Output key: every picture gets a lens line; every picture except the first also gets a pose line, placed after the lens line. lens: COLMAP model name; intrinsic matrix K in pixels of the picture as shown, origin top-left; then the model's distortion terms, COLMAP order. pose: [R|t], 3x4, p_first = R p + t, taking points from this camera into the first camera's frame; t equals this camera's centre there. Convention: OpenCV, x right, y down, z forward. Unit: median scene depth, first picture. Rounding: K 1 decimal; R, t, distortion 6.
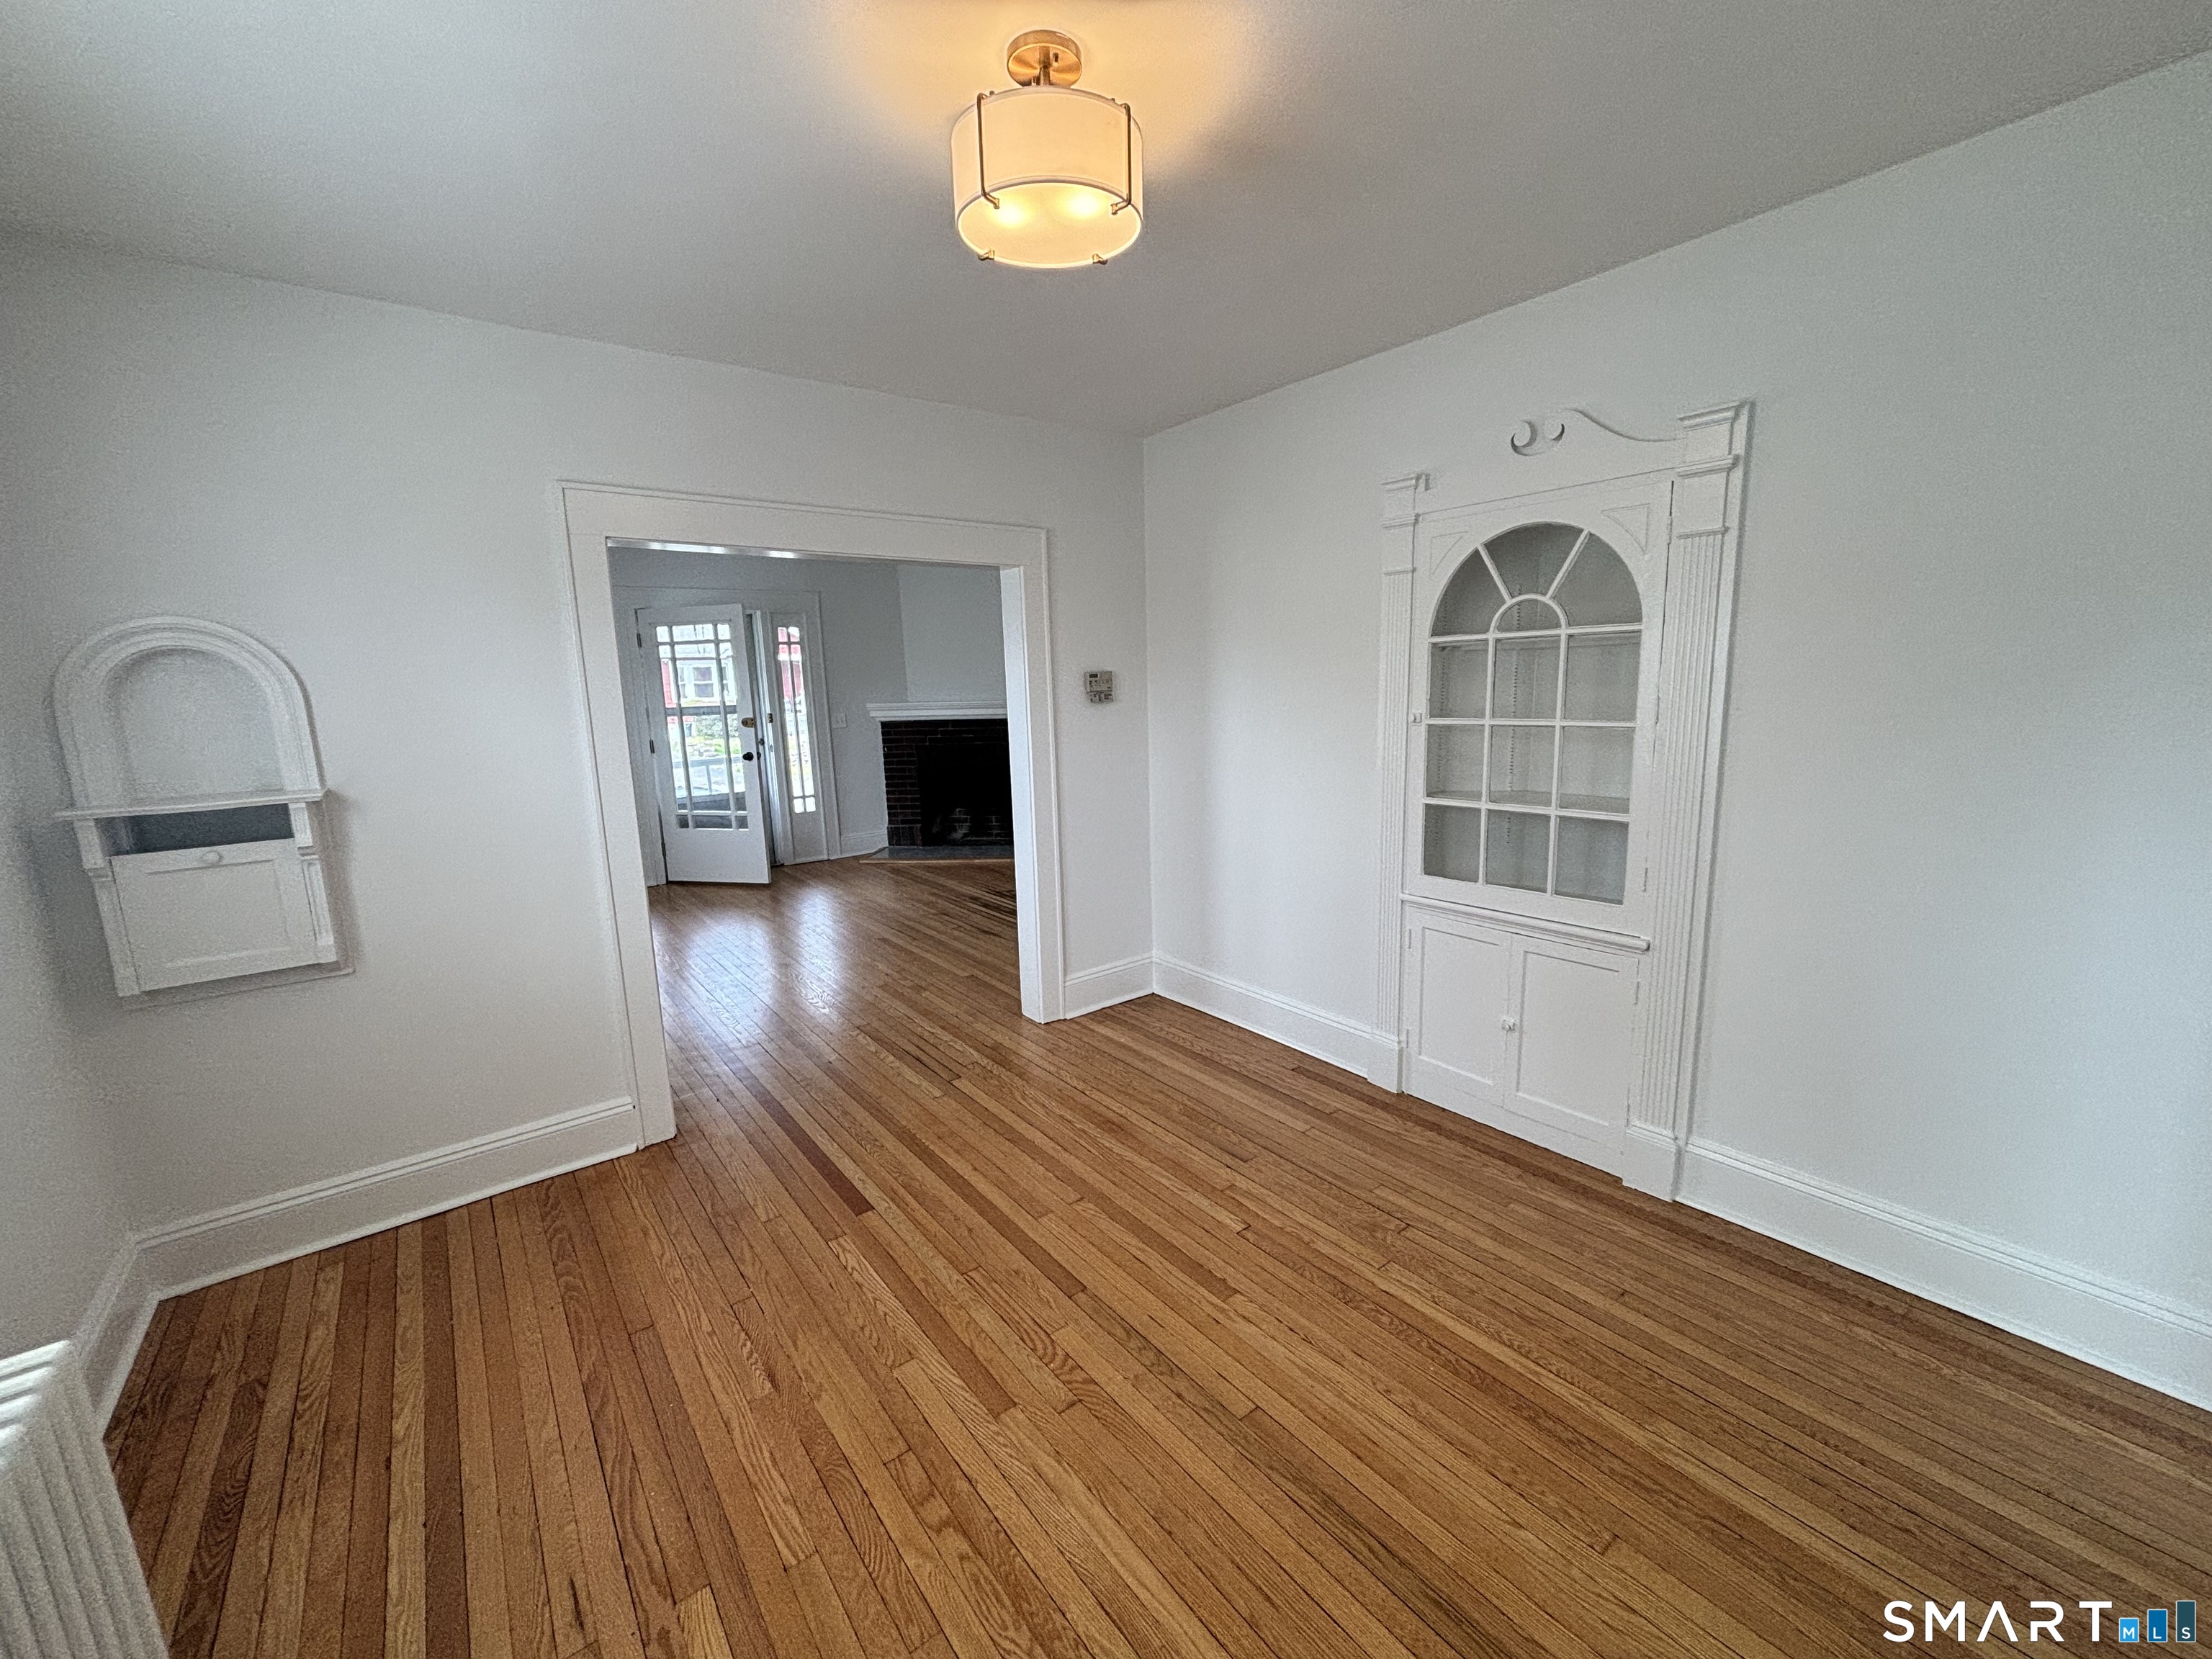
lens RADIAL K [[892.4, 0, 1109.6], [0, 892.4, 829.7], [0, 0, 1]] dist [0.010235, -0.002566]
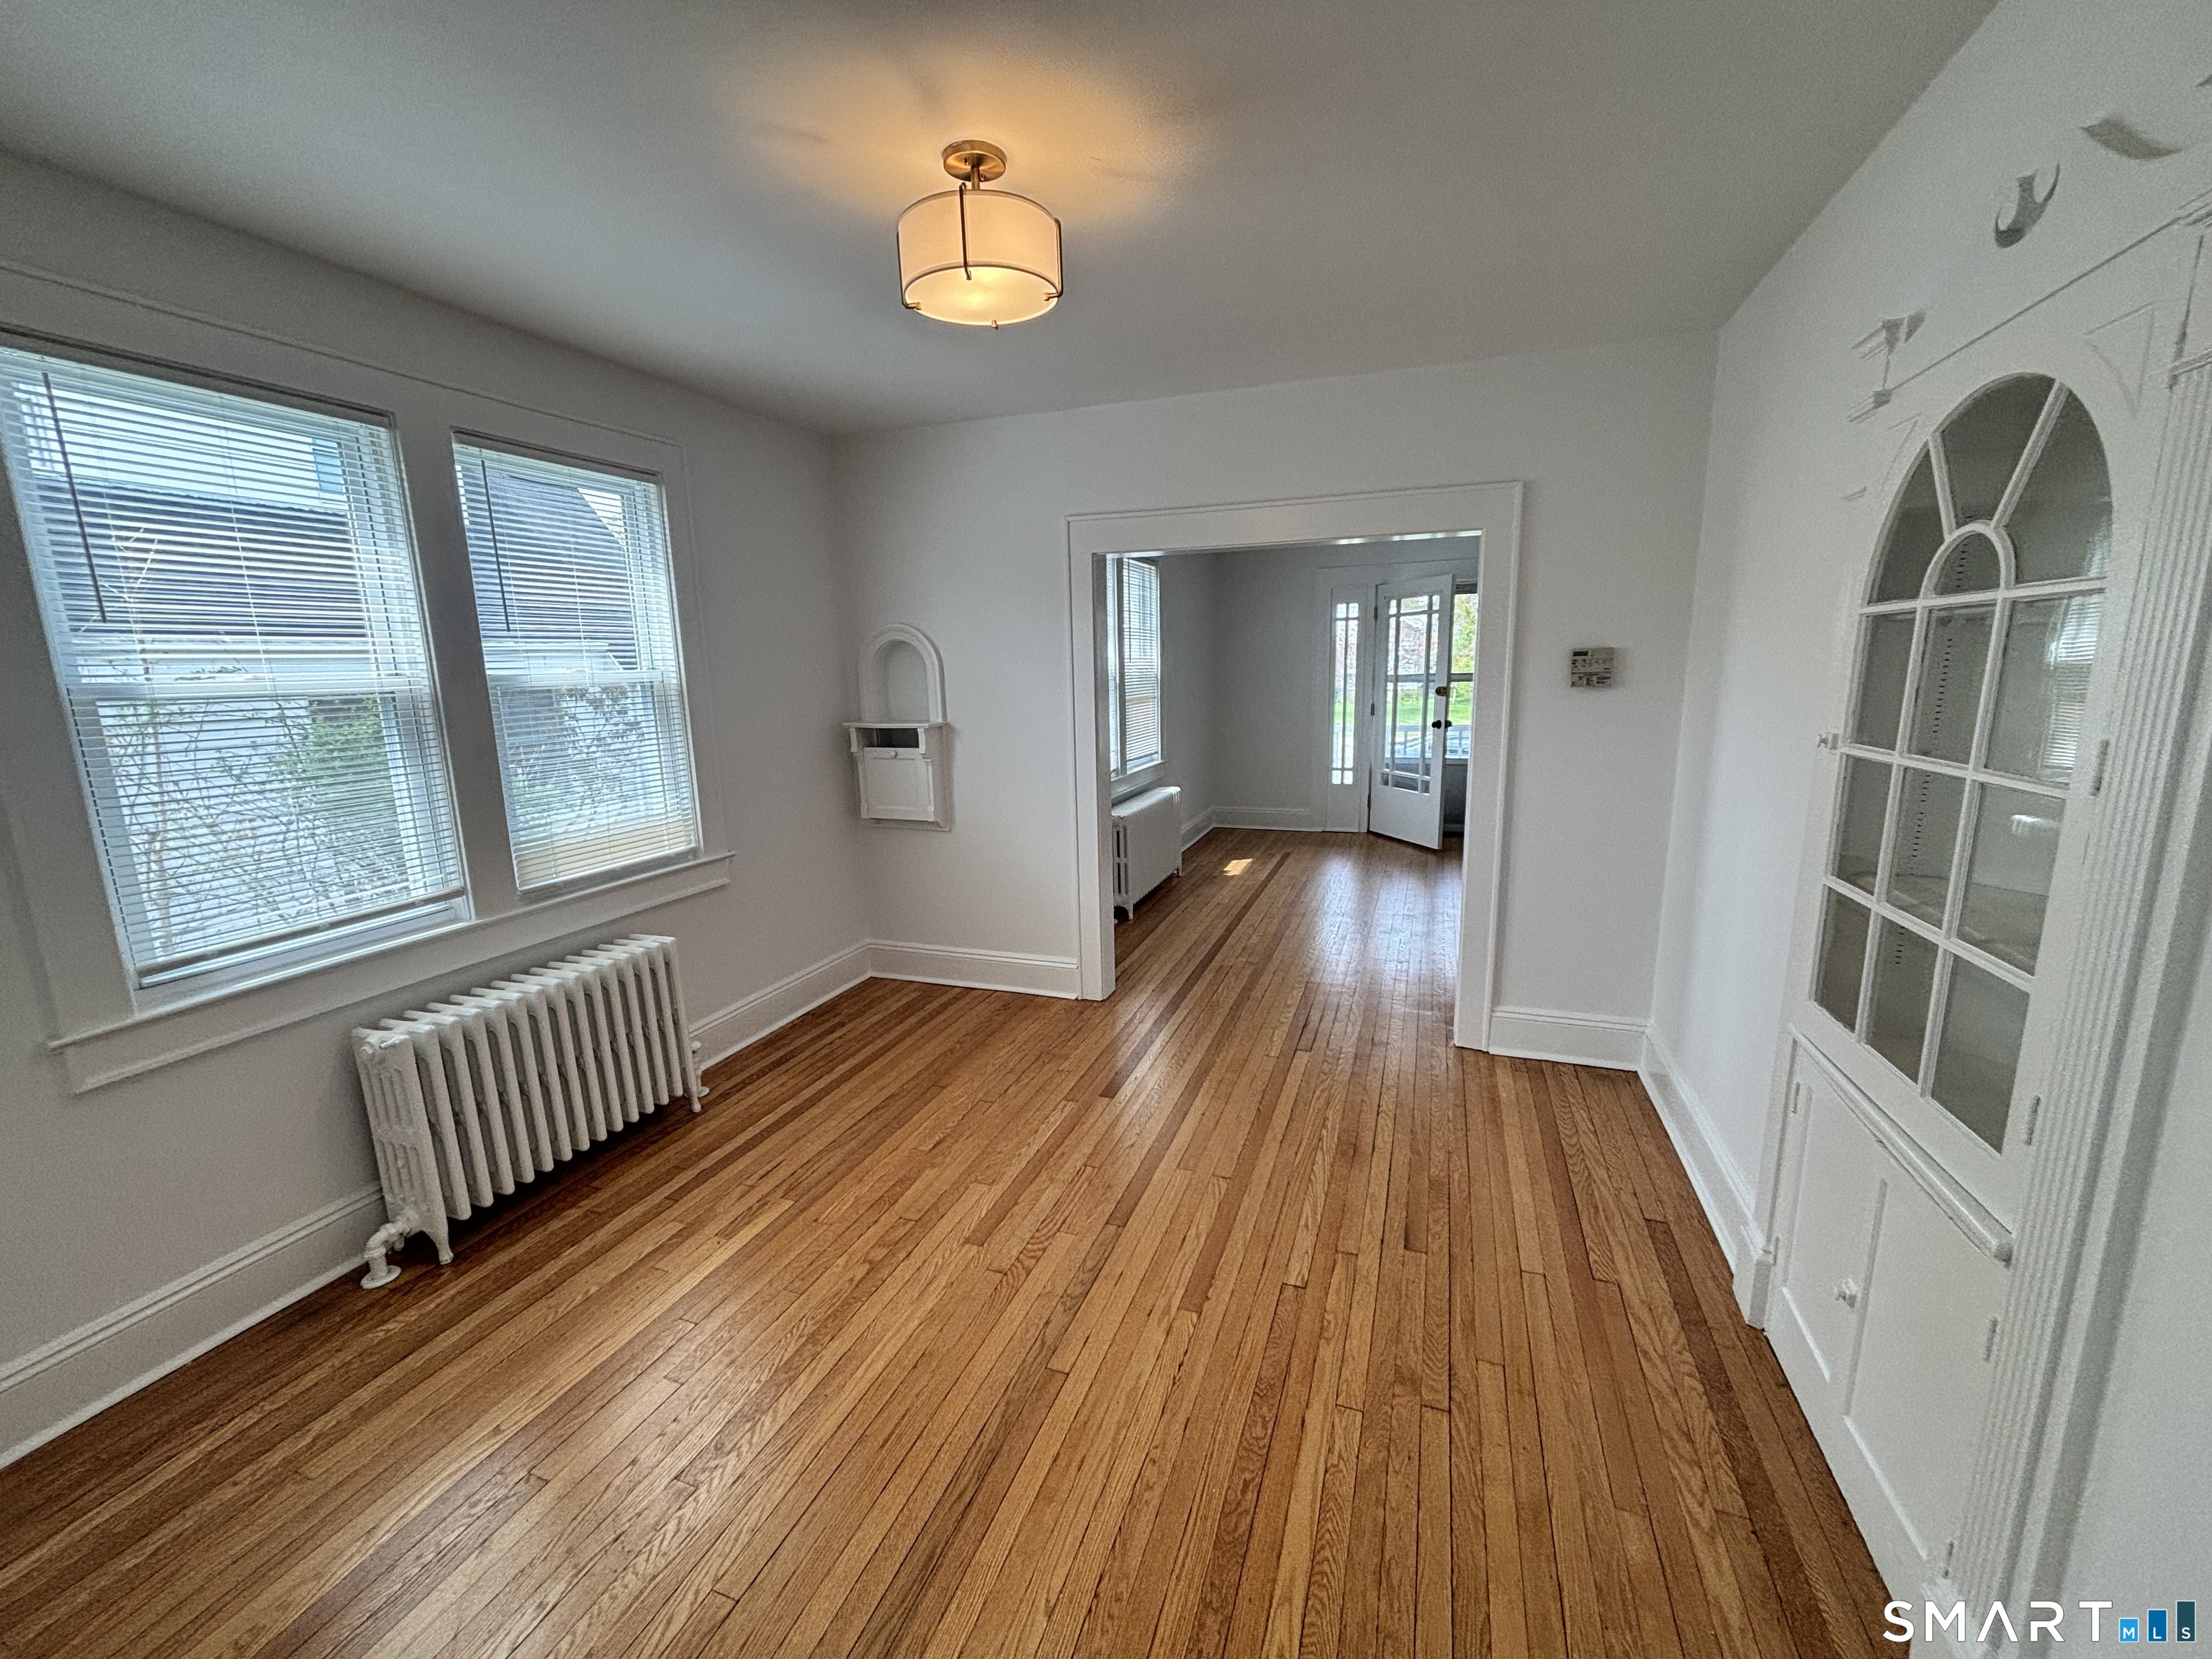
lens RADIAL K [[892.4, 0, 1107.0], [0, 892.4, 836.5], [0, 0, 1]] dist [0.010235, -0.002566]
pose [[0.533241, 0.182117, -0.826128, 0.604949], [-0.139505, 0.982114, 0.126457, -0.072594], [0.834381, 0.047817, 0.549110, 0.277361]]
